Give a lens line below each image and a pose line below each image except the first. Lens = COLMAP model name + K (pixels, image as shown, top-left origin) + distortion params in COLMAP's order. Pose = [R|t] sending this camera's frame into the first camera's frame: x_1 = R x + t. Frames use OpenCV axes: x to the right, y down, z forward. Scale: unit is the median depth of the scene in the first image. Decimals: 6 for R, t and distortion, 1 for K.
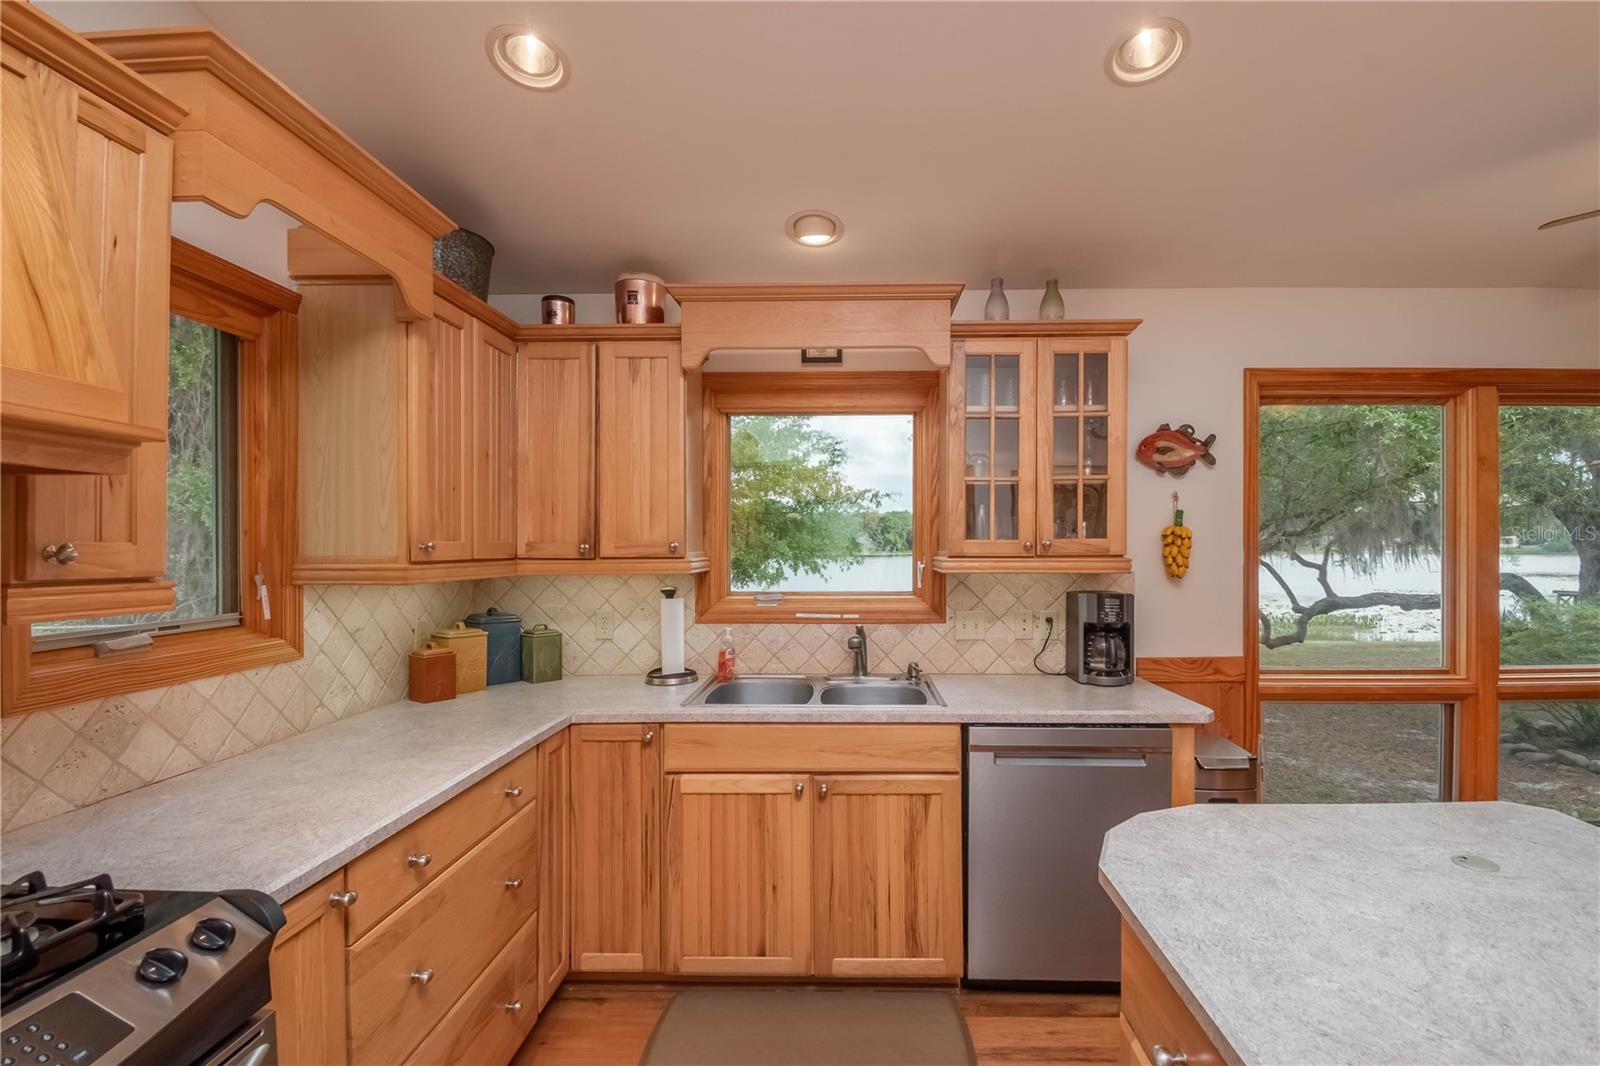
lens RADIAL K [[731.1, 0, 841.1], [0, 731.1, 547.0], [0, 0, 1]] dist [0.001234, -0.010716]
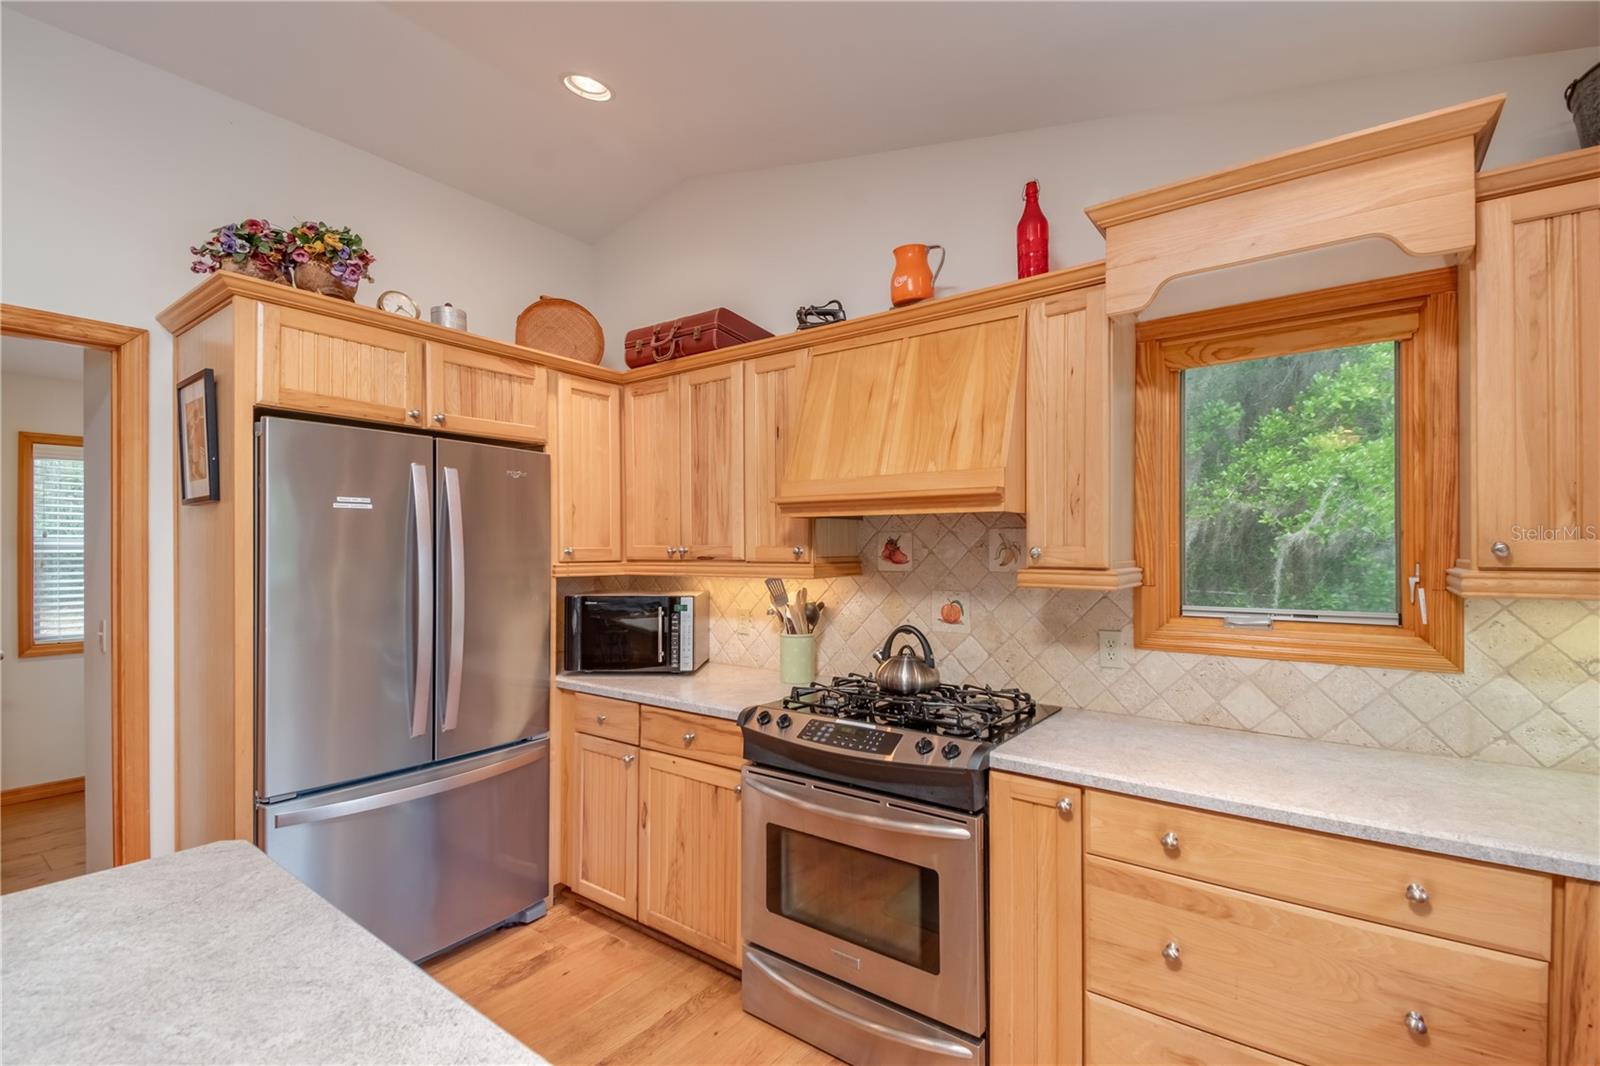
lens RADIAL K [[704.2, 0, 816.8], [0, 704.2, 546.1], [0, 0, 1]] dist [0.039118, -0.025931]
pose [[-0.582492, -0.000017, -0.812836, 0.326978], [0.002249, 0.999996, -0.001633, -0.002382], [0.812833, -0.002779, -0.582490, 0.675096]]
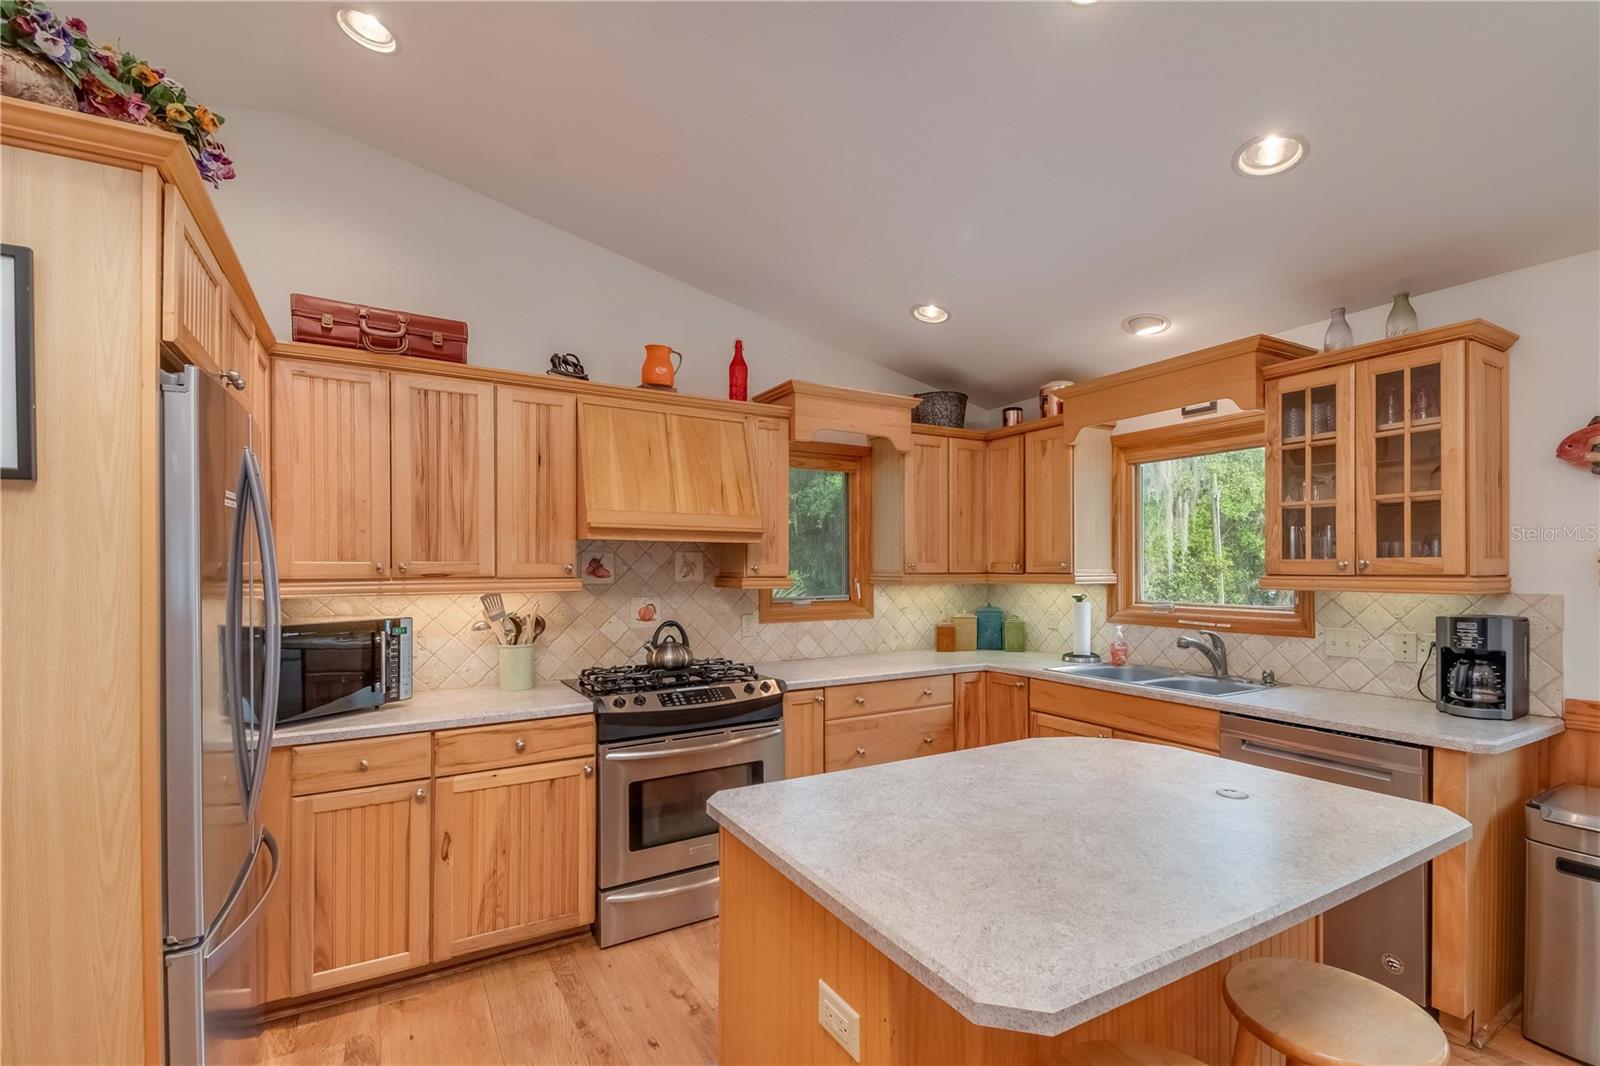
lens RADIAL K [[718.6, 0, 812.9], [0, 718.6, 555.9], [0, 0, 1]] dist [0.037631, -0.035650]
pose [[0.521240, -0.010744, -0.853342, 0.741203], [-0.000451, 0.999917, -0.012865, -0.001158], [0.853410, 0.007091, 0.521192, -0.186120]]
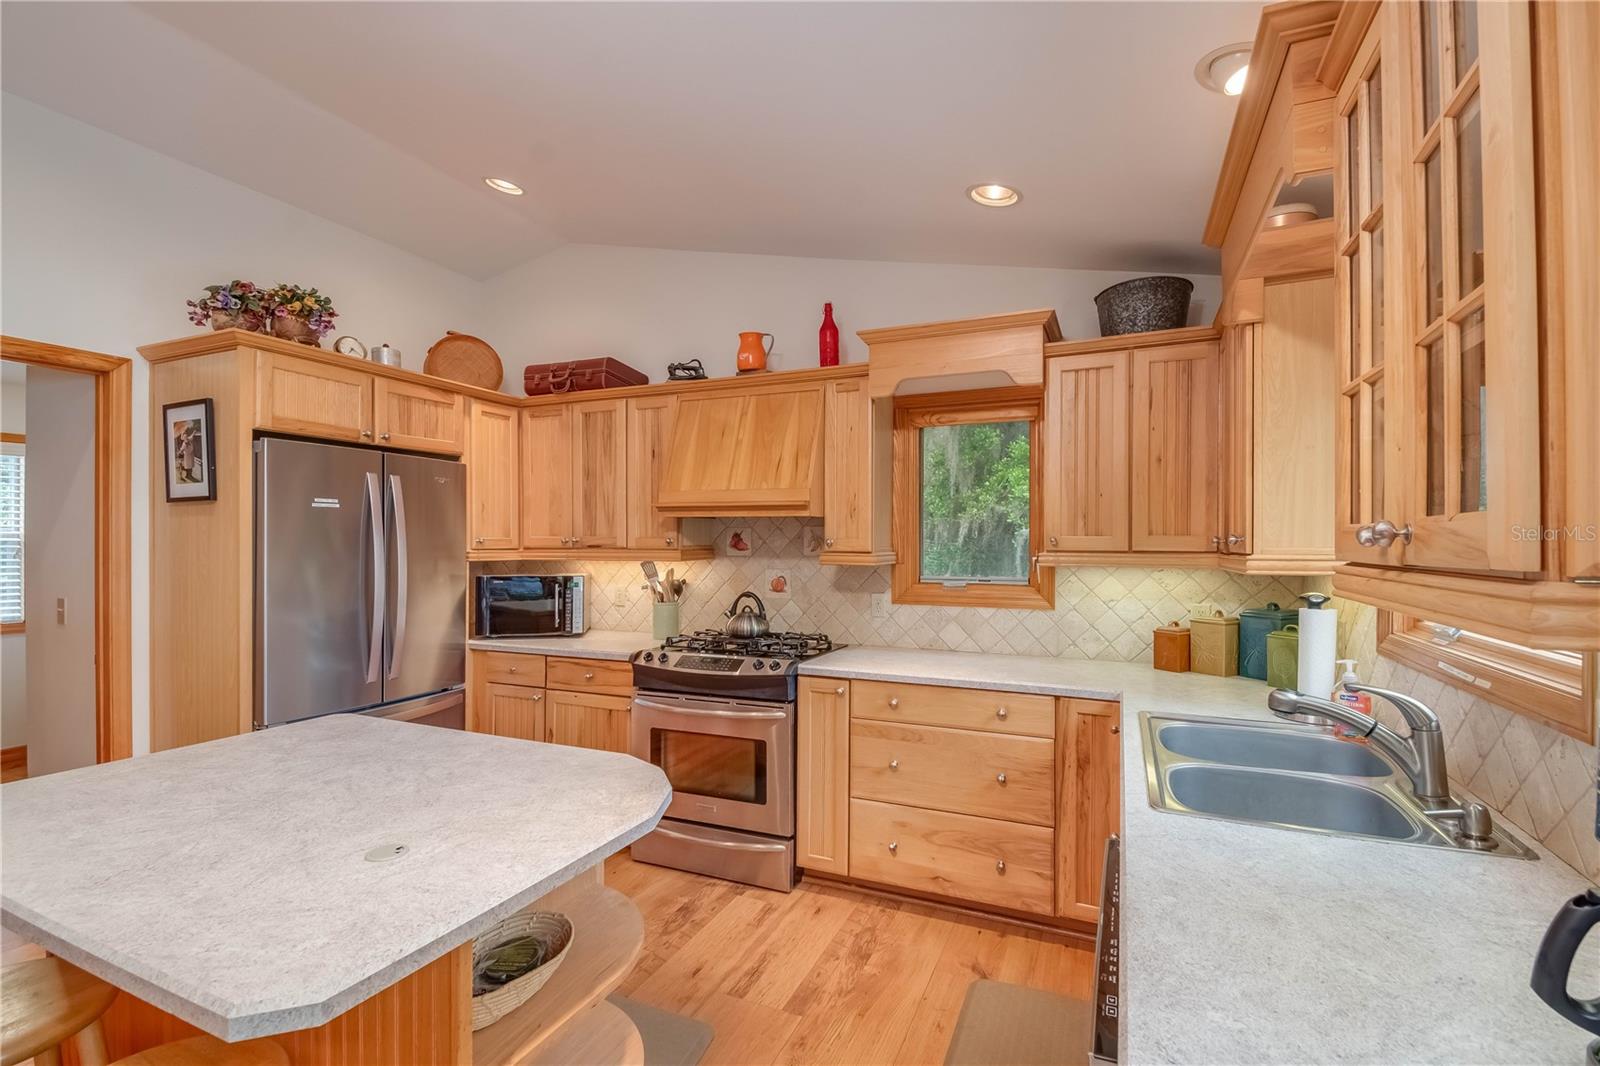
lens RADIAL K [[715.7, 0, 813.3], [0, 715.7, 537.9], [0, 0, 1]] dist [0.017606, -0.000061]
pose [[-0.389652, -0.002343, -0.920959, 0.705833], [-0.001763, 0.999997, -0.001799, -0.001217], [0.920961, 0.000923, -0.389655, 0.874619]]
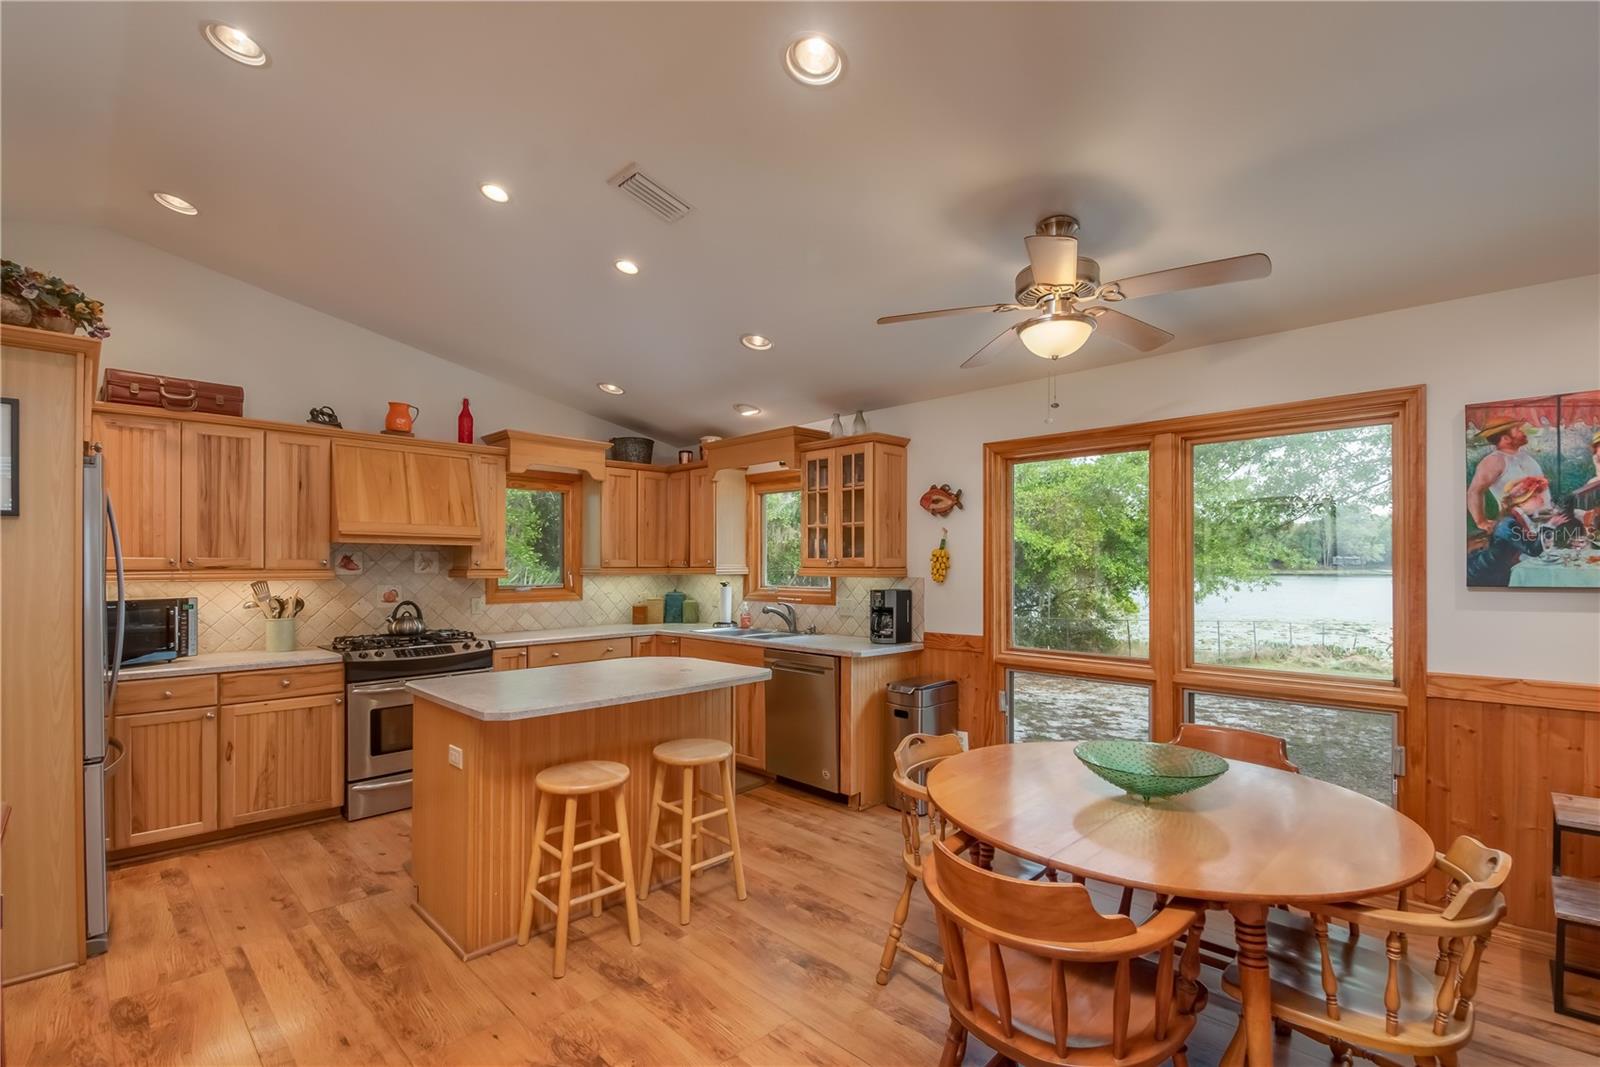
lens RADIAL K [[718.6, 0, 812.9], [0, 718.6, 556.4], [0, 0, 1]] dist [0.037631, -0.035650]
pose [[0.724577, -0.004294, -0.689180, 1.465876], [-0.002495, 0.999958, -0.008853, 0.001060], [0.689189, 0.008134, 0.724536, -0.340493]]
